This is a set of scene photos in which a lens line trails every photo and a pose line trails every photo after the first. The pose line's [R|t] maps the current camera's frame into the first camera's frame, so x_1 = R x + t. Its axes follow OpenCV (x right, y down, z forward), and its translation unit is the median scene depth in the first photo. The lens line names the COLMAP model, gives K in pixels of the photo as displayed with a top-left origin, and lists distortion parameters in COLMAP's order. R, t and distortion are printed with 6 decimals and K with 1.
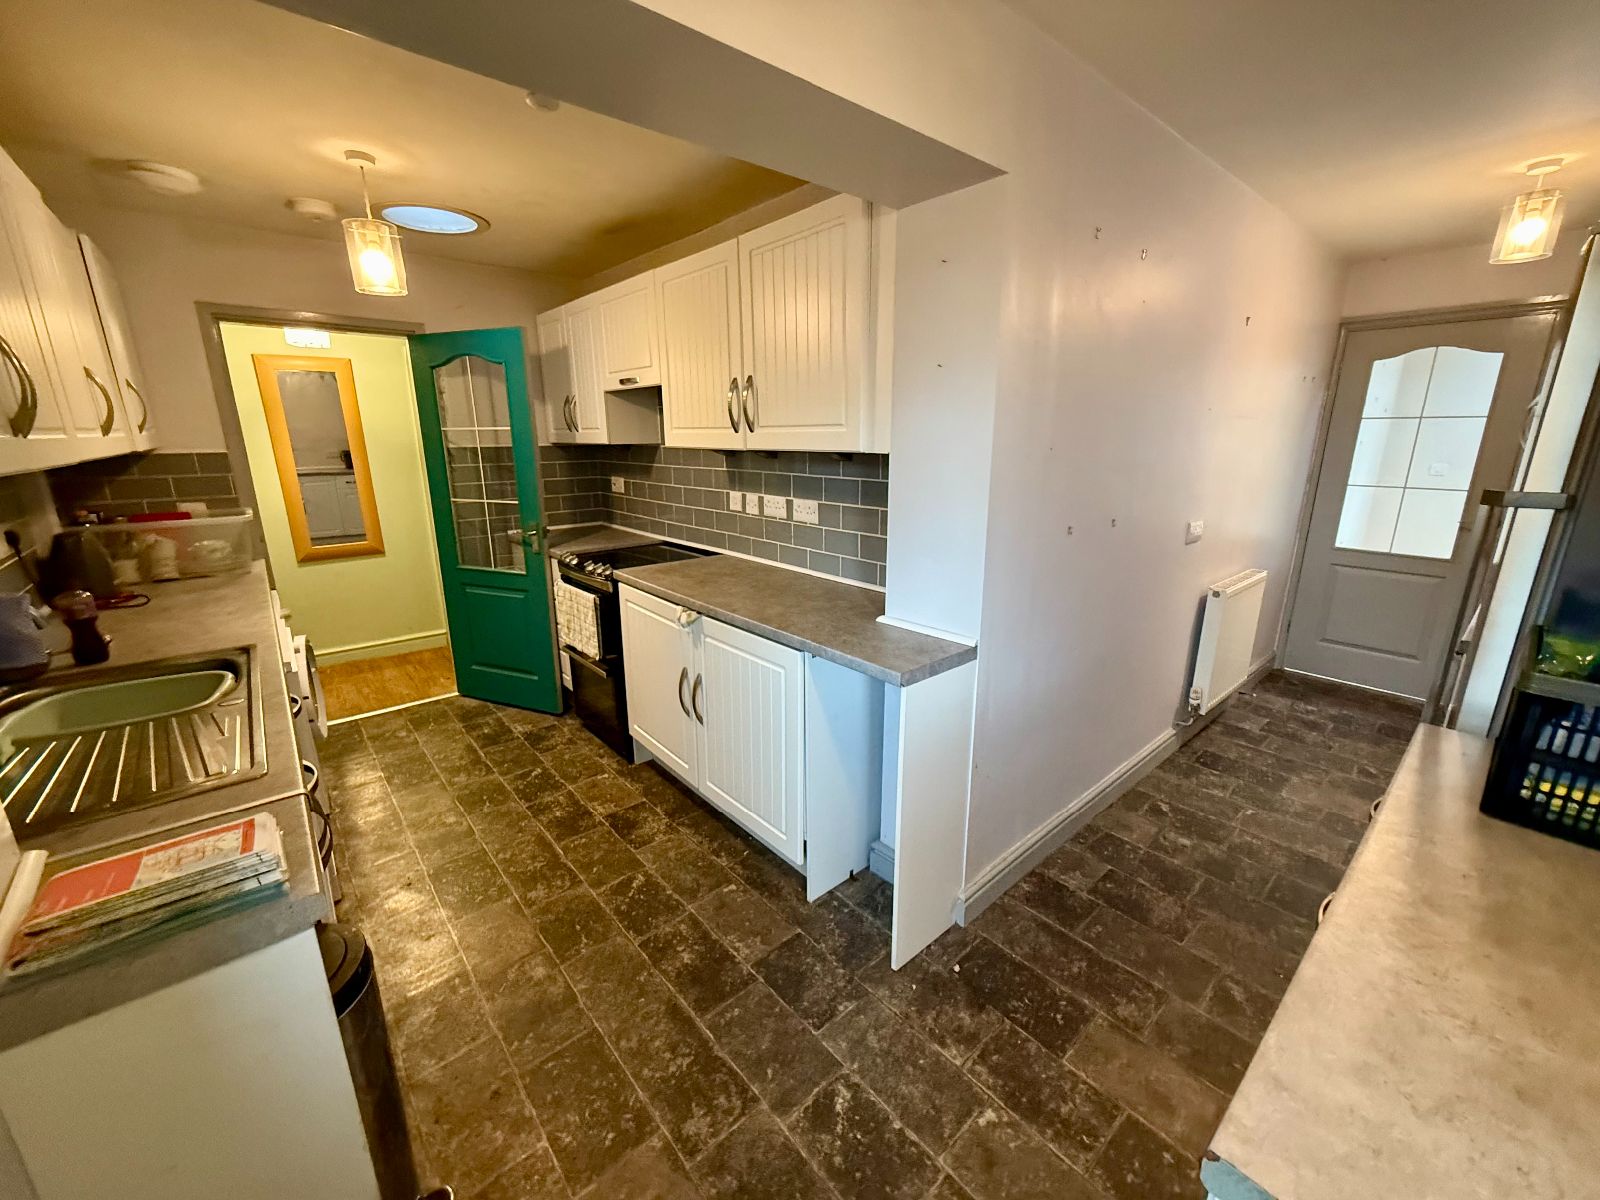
lens RADIAL K [[636.9, 0, 795.8], [0, 636.9, 600.0], [0, 0, 1]] dist [0.004598, 0.000139]
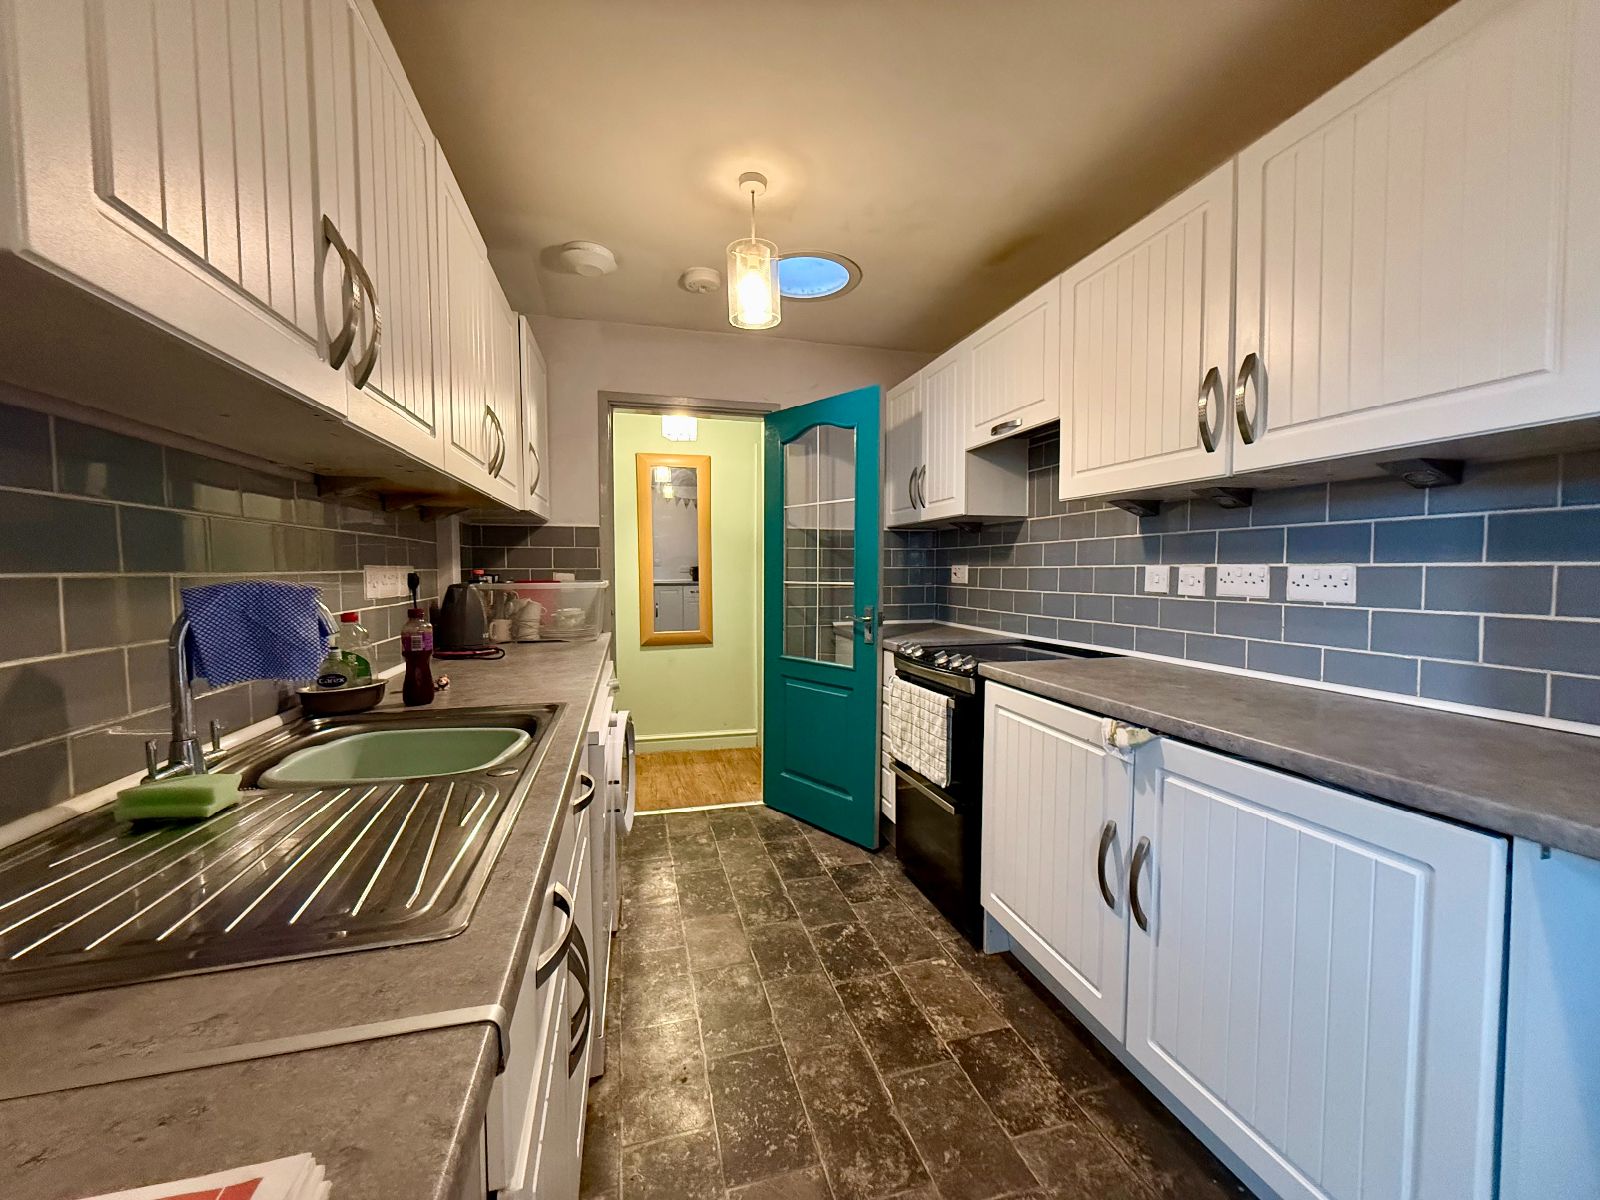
lens RADIAL K [[636.9, 0, 799.4], [0, 636.9, 600.1], [0, 0, 1]] dist [0.004598, 0.000139]
pose [[0.905005, 0.024845, -0.424675, -0.163077], [-0.110265, 0.977875, -0.177771, 0.034336], [0.410863, 0.207710, 0.887721, 0.255379]]
